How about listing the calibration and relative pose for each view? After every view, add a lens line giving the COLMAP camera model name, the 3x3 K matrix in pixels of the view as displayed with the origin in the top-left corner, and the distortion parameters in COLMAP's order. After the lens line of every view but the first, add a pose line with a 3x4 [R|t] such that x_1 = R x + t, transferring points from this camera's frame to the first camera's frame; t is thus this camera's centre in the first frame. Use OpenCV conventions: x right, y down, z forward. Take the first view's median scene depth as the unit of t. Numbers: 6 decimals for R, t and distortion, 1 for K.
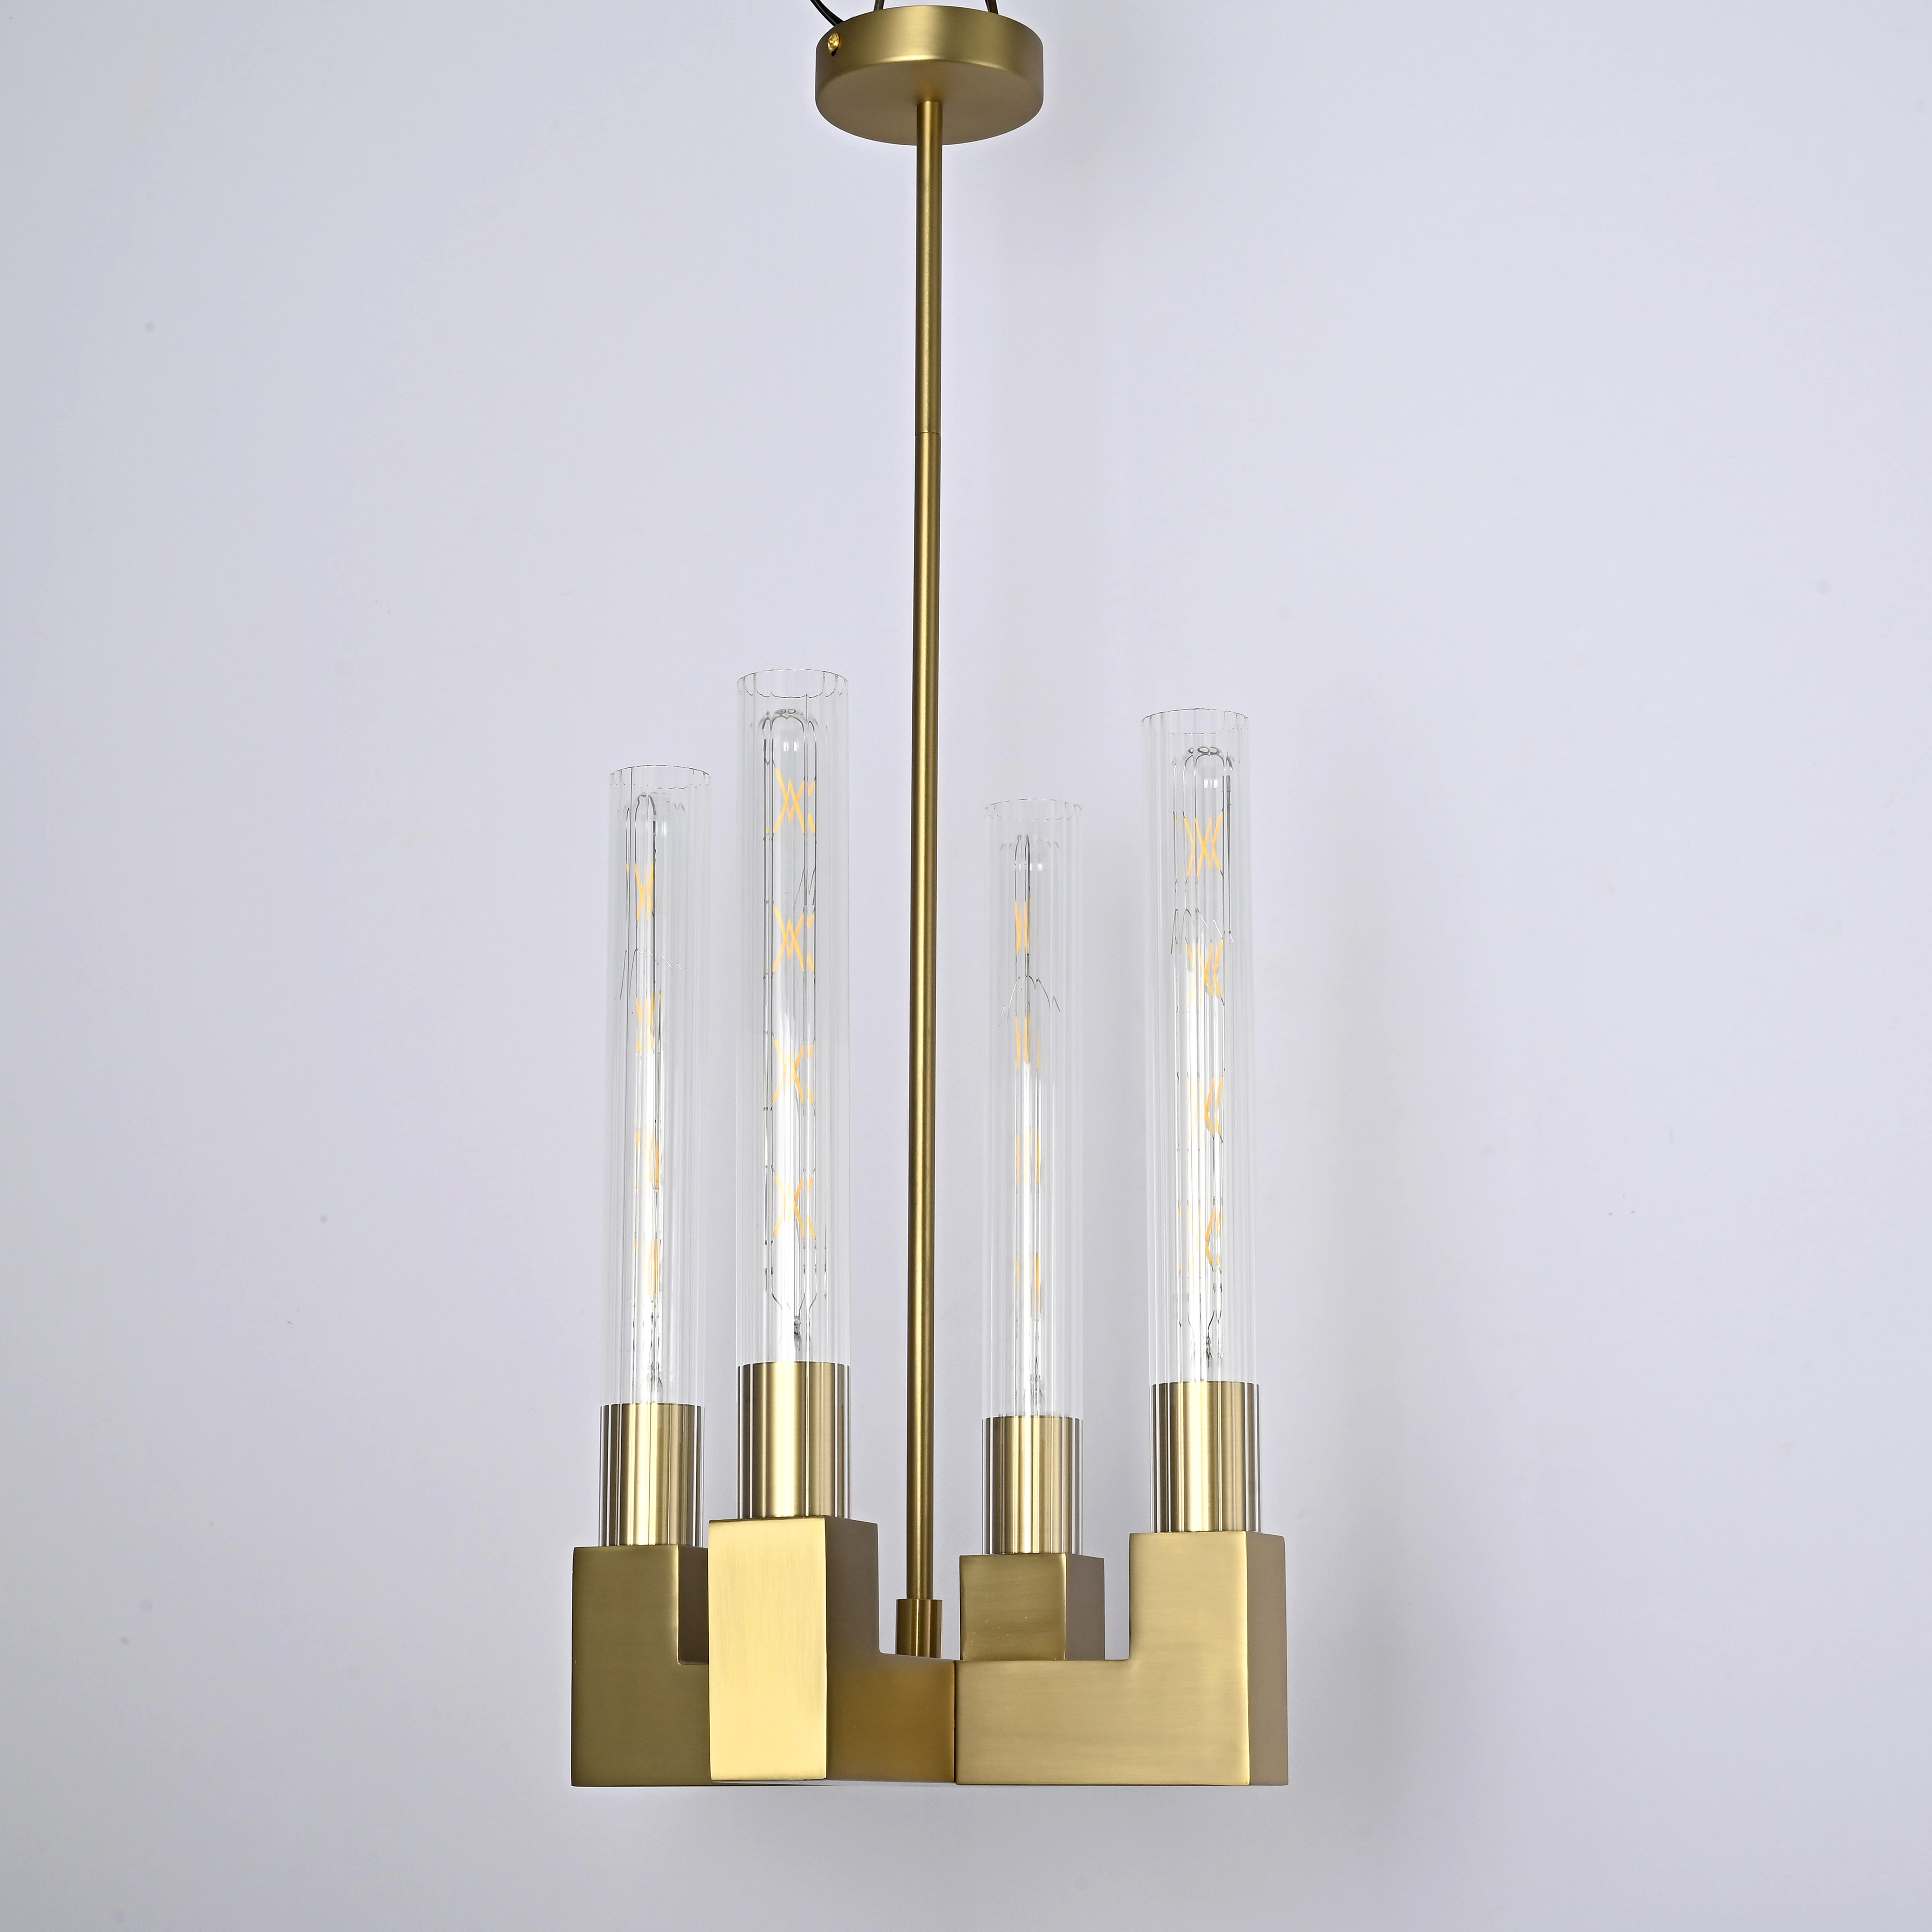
lens RADIAL K [[4373.0, 0, 900.4], [0, 4373.0, 970.6], [0, 0, 1]] dist [0.024517, 0.000000]
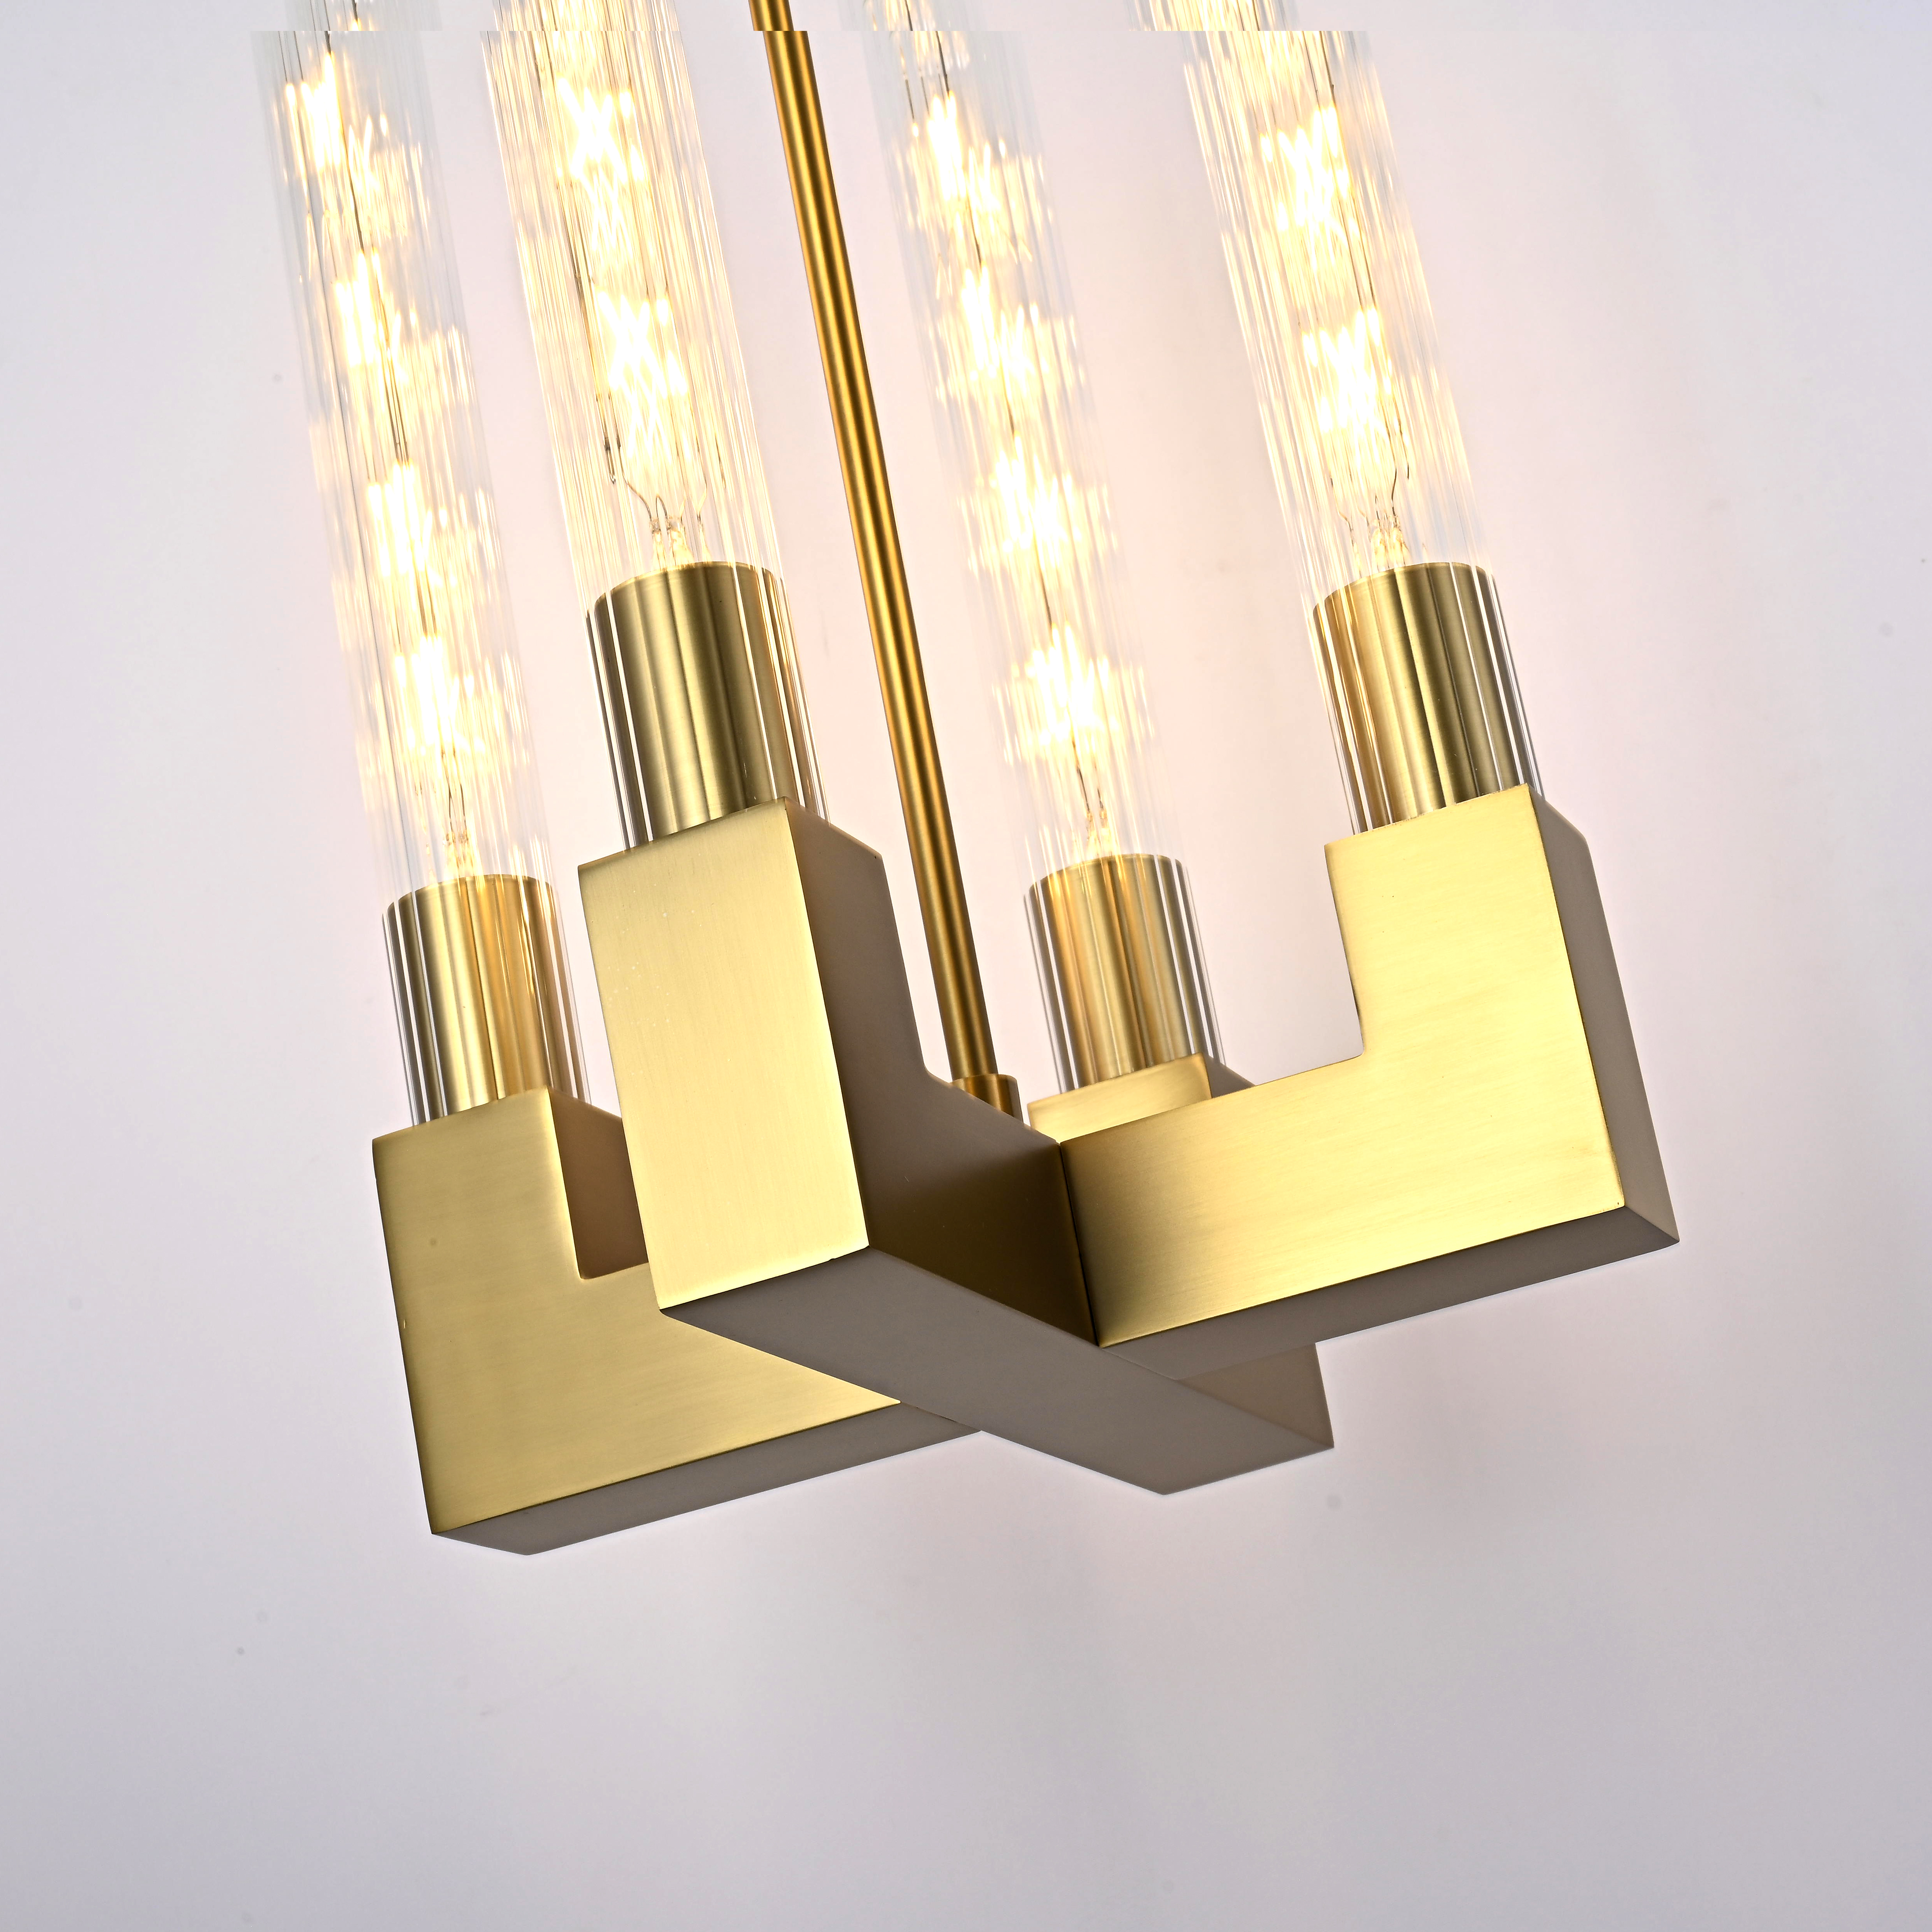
lens RADIAL K [[4656.0, 0, 961.9], [0, 4656.0, 961.5], [0, 0, 1]] dist [0.158282, 0.000000]
pose [[0.984615, -0.166468, 0.053125, -0.027987], [0.171846, 0.977573, -0.121742, 0.208248], [-0.031668, 0.128998, 0.991139, 0.403794]]
